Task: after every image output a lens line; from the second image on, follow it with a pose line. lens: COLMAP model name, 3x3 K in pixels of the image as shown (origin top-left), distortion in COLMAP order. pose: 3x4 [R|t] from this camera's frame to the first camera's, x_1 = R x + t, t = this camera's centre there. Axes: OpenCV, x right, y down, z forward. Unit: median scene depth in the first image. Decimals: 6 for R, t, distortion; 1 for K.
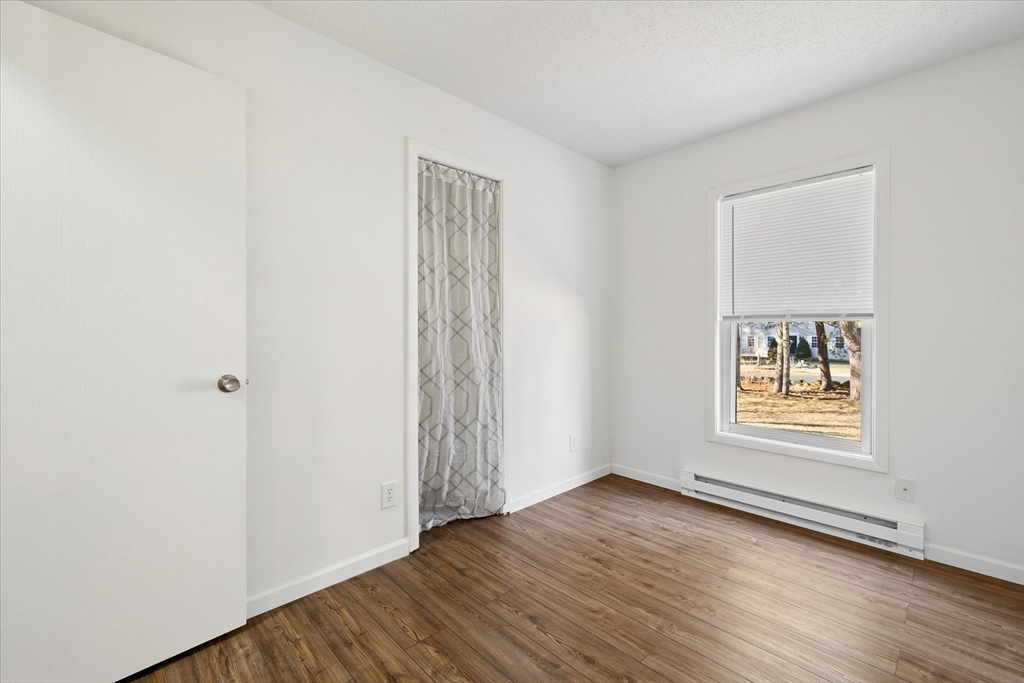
lens RADIAL K [[442.0, 0, 507.0], [0, 442.0, 336.2], [0, 0, 1]] dist [0.022382, -0.000043]
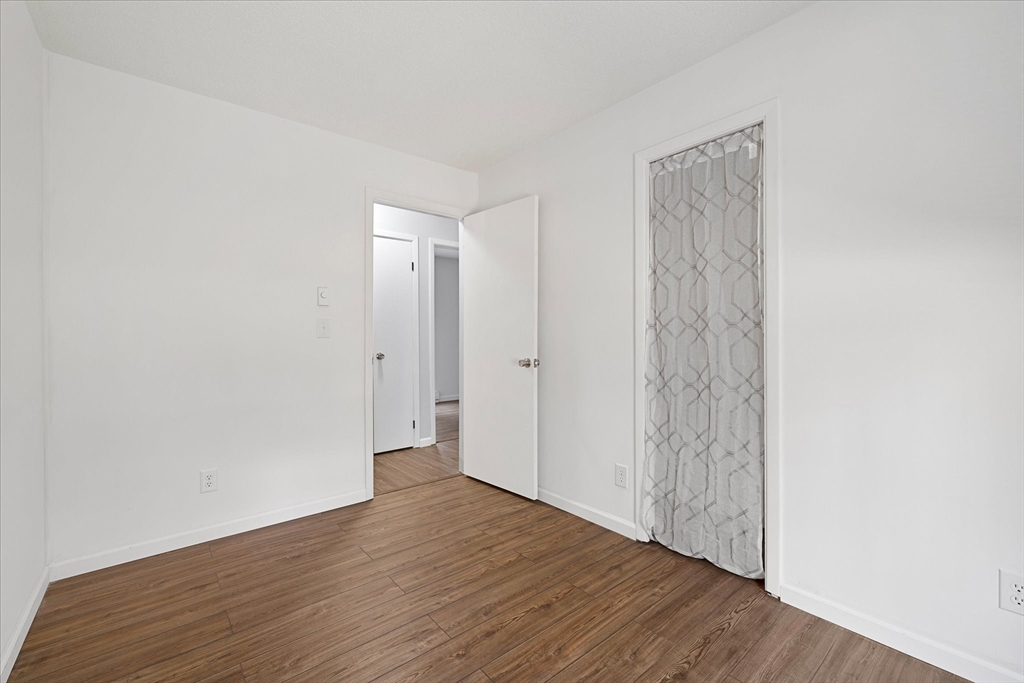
lens RADIAL K [[442.0, 0, 517.9], [0, 442.0, 336.8], [0, 0, 1]] dist [0.022382, -0.000043]
pose [[-0.083934, -0.004142, -0.996463, 1.008632], [0.009616, 0.999941, -0.004966, -0.002639], [0.996425, -0.009998, -0.083890, 0.922754]]
